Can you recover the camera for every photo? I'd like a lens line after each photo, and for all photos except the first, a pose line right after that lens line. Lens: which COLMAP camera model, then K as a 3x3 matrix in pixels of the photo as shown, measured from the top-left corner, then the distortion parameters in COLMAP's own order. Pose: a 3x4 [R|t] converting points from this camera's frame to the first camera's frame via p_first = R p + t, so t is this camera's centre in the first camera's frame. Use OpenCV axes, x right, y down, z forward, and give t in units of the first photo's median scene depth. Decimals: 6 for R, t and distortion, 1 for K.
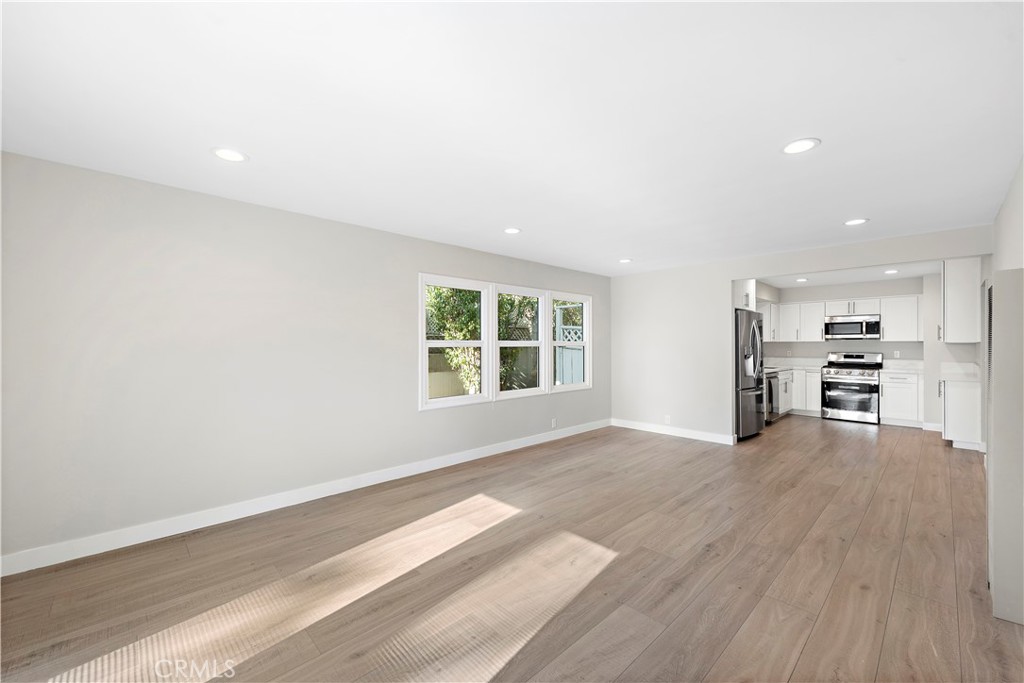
lens RADIAL K [[409.6, 0, 513.8], [0, 409.6, 345.3], [0, 0, 1]] dist [0.009207, -0.002823]
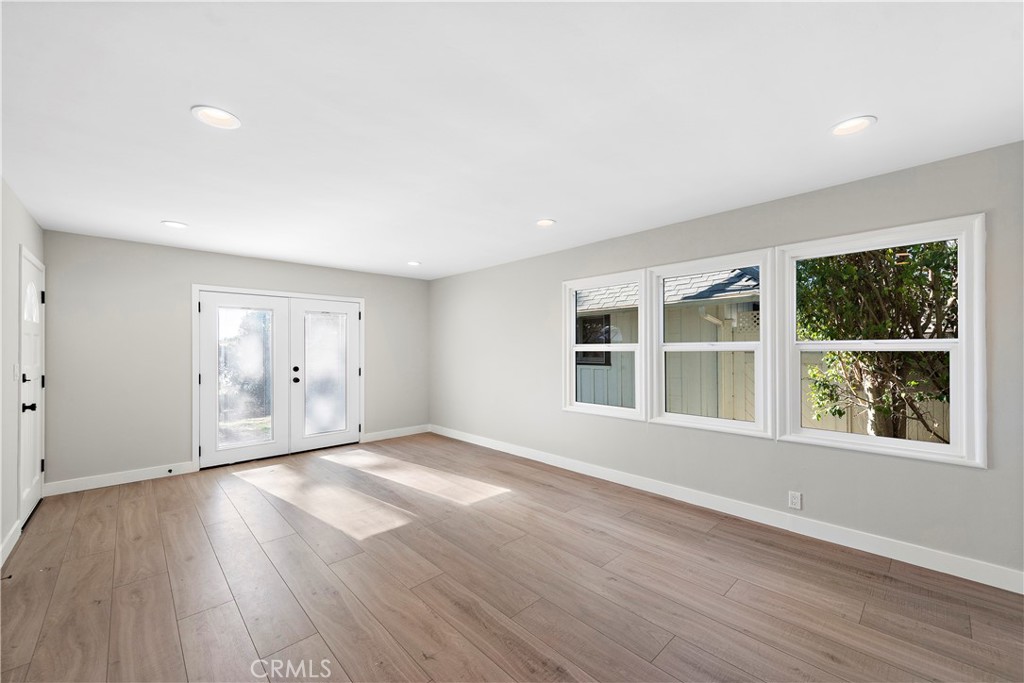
lens RADIAL K [[399.8, 0, 511.2], [0, 399.8, 344.7], [0, 0, 1]] dist [0.008252, -0.000140]
pose [[-0.007717, -0.009626, -0.999924, 0.785008], [0.001856, 0.999952, -0.009641, -0.002443], [0.999969, -0.001930, -0.007699, 0.830607]]
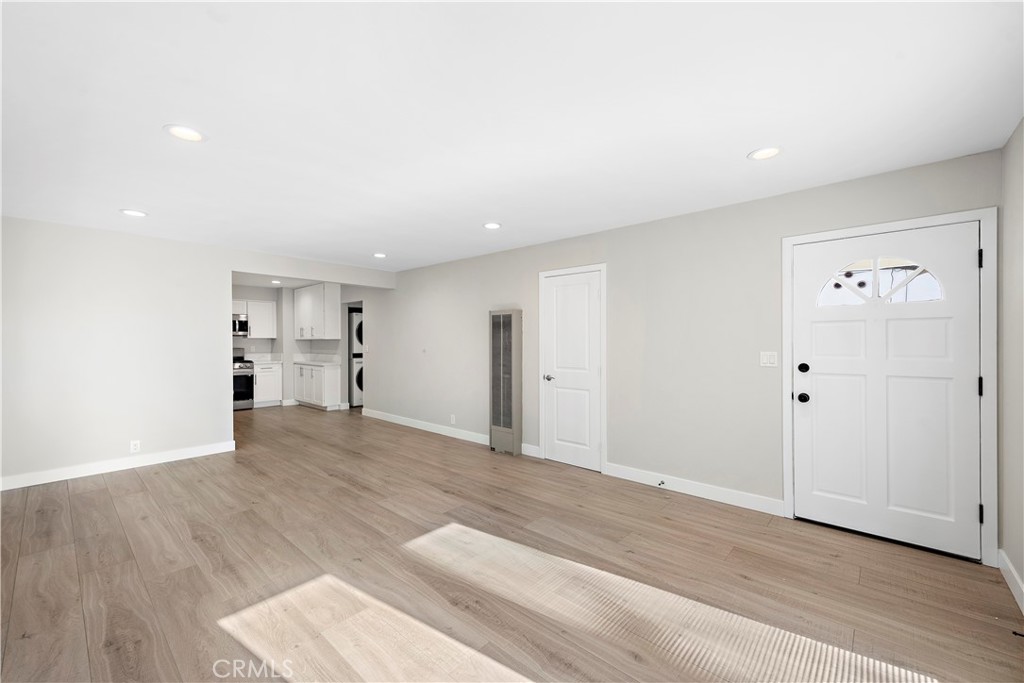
lens RADIAL K [[409.6, 0, 513.4], [0, 409.6, 341.2], [0, 0, 1]] dist [0.009207, -0.002823]
pose [[-0.081553, -0.002712, 0.996665, -0.529073], [0.003700, 0.999989, 0.003024, -0.002604], [-0.996662, 0.003934, -0.081542, 0.542563]]
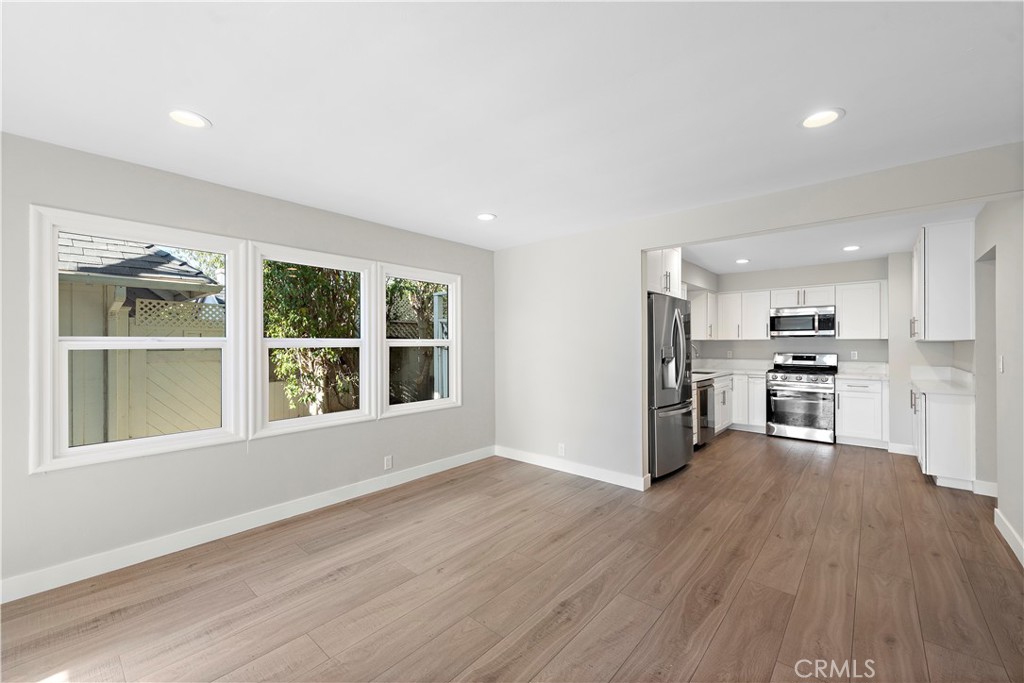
lens RADIAL K [[409.6, 0, 514.5], [0, 409.6, 344.1], [0, 0, 1]] dist [0.009207, -0.002823]
pose [[0.996039, -0.002166, 0.088896, 0.313019], [0.002312, 0.999996, -0.001541, -0.000629], [-0.088892, 0.001741, 0.996040, 0.409677]]
